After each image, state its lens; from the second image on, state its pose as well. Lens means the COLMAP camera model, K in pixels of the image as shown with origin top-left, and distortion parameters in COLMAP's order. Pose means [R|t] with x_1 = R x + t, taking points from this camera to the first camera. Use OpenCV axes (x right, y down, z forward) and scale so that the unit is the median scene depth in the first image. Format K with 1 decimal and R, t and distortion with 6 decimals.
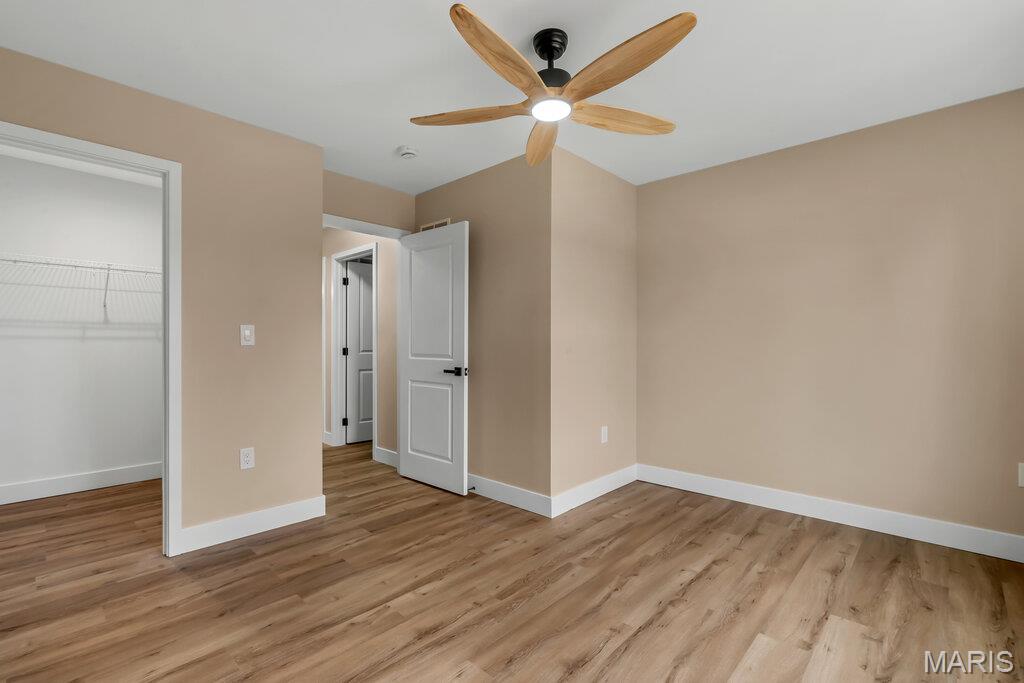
lens RADIAL K [[465.2, 0, 511.6], [0, 465.2, 343.1], [0, 0, 1]] dist [-0.002298, 0.000124]
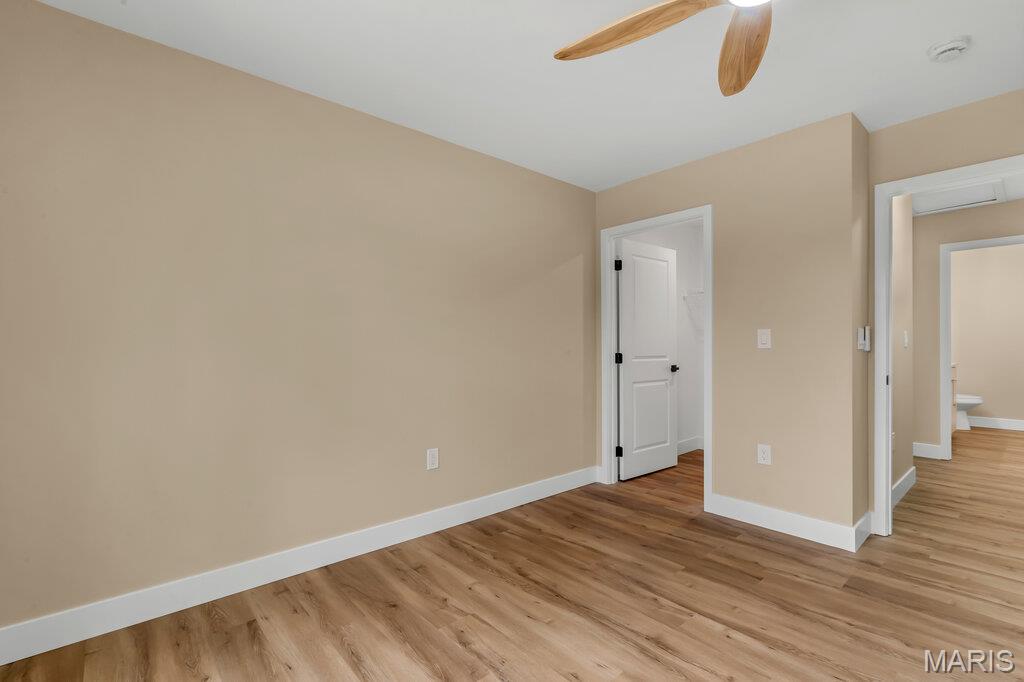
lens RADIAL K [[465.2, 0, 506.7], [0, 465.2, 346.5], [0, 0, 1]] dist [-0.002298, 0.000124]
pose [[-0.099971, 0.000698, -0.994990, 0.685476], [0.004289, 0.999991, 0.000270, -0.002894], [0.994981, -0.004241, -0.099973, 0.649889]]
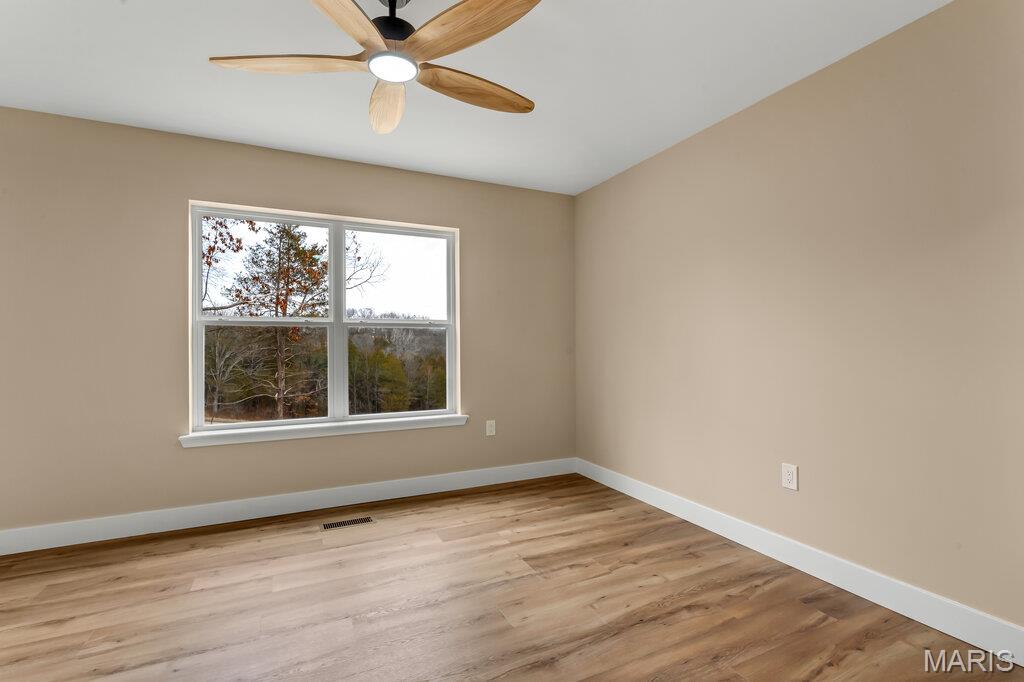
lens RADIAL K [[465.2, 0, 509.7], [0, 465.2, 341.0], [0, 0, 1]] dist [-0.002298, 0.000124]
pose [[-0.933708, 0.007676, 0.357954, -0.371523], [0.004940, 0.999951, -0.008557, 0.002487], [-0.358002, -0.006222, -0.933700, 1.554478]]
